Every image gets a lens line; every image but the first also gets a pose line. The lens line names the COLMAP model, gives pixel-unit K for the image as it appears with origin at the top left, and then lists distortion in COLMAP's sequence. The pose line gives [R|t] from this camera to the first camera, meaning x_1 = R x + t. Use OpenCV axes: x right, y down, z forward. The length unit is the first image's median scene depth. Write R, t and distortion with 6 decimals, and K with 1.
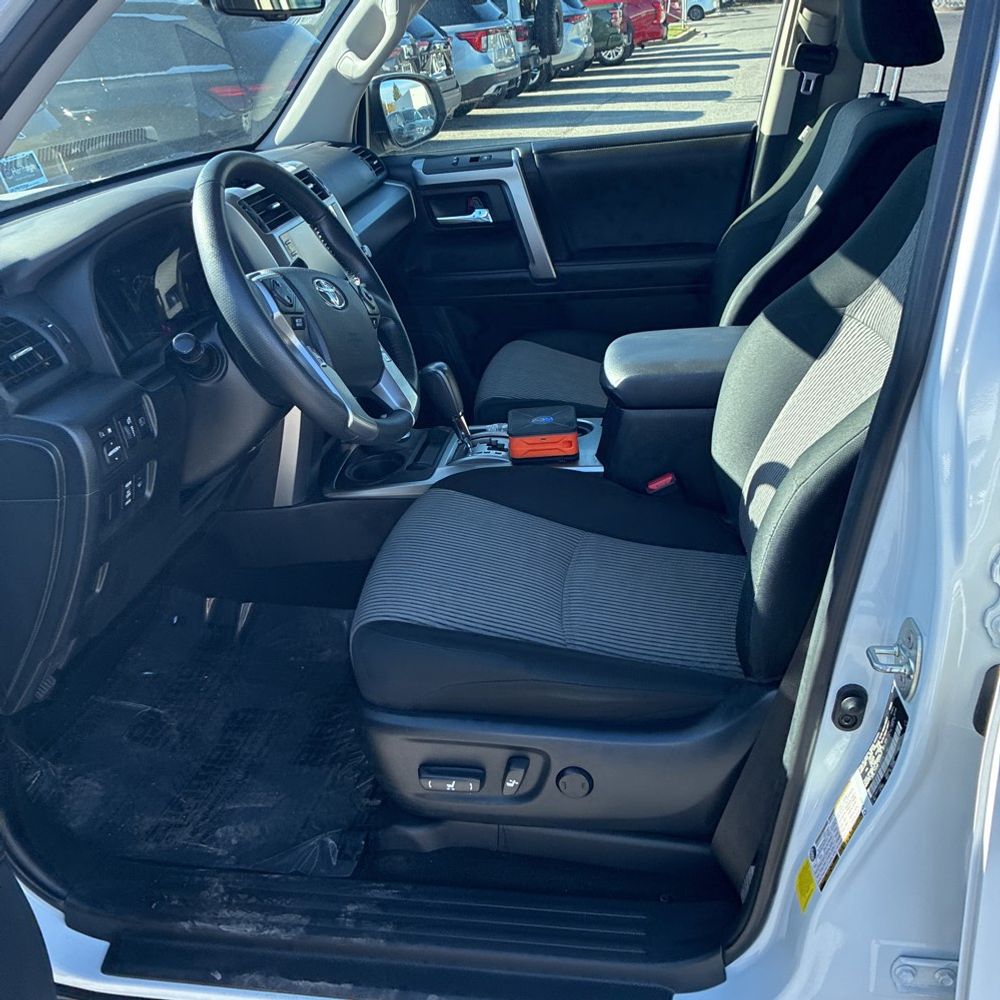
lens RADIAL K [[1024.5, 0, 463.3], [0, 1024.5, 498.0], [0, 0, 1]] dist [-0.005814, 0.053294]
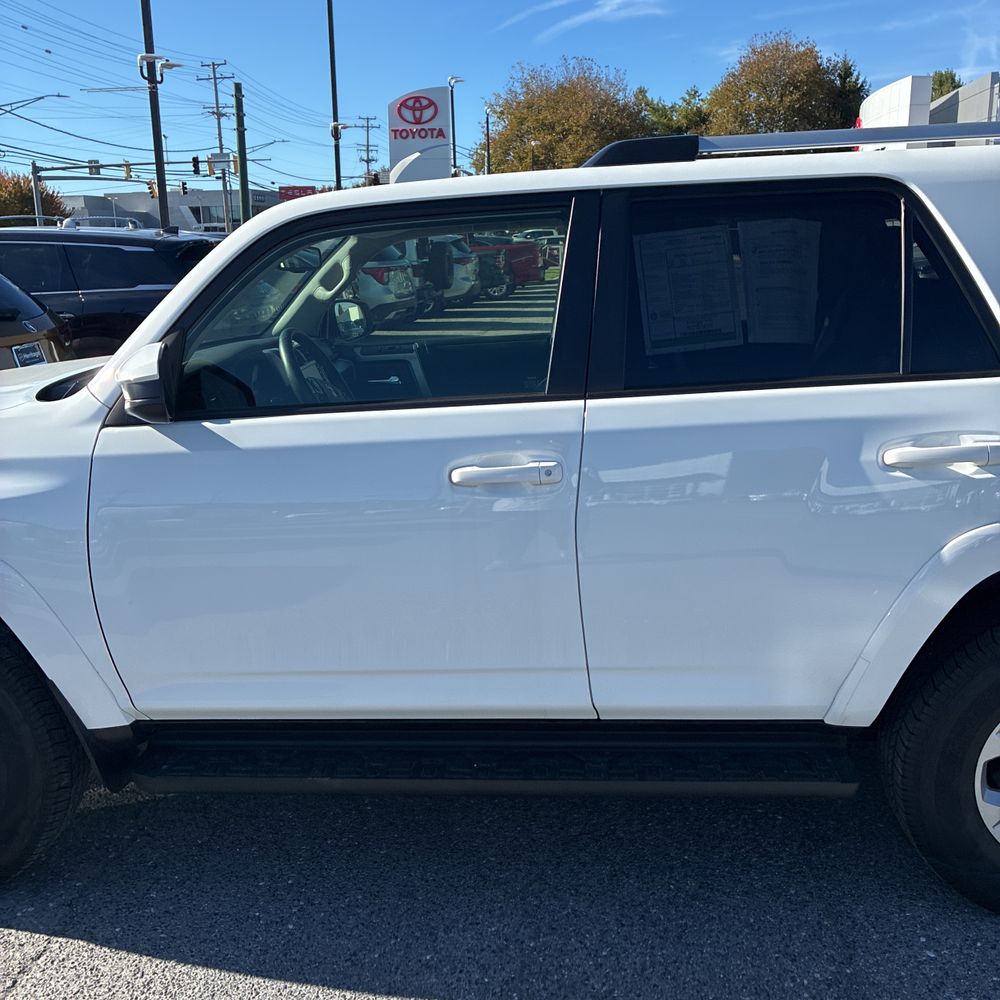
lens RADIAL K [[1018.1, 0, 500.0], [0, 1018.1, 500.0], [0, 0, 1]] dist [-0.009802, 0.015118]
pose [[0.990505, 0.013756, 0.136790, -0.004597], [0.014012, 0.979699, -0.199985, 0.031048], [-0.136764, 0.200003, 0.970203, -0.073996]]
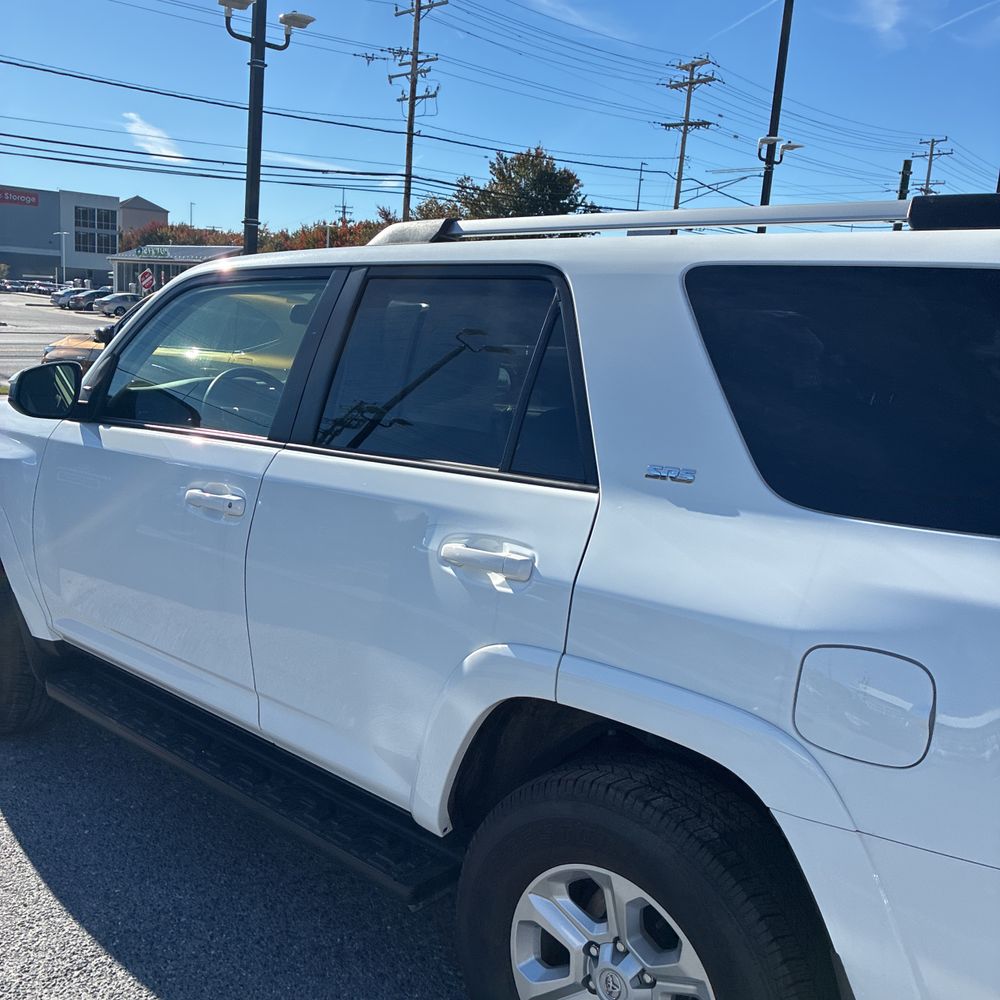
lens RADIAL K [[1008.4, 0, 477.5], [0, 1008.4, 496.1], [0, 0, 1]] dist [-0.002493, 0.021861]
pose [[0.854247, 0.202816, -0.478673, 0.107577], [-0.315402, 0.934134, -0.167075, 0.015732], [0.413259, 0.293698, 0.861950, -0.064063]]
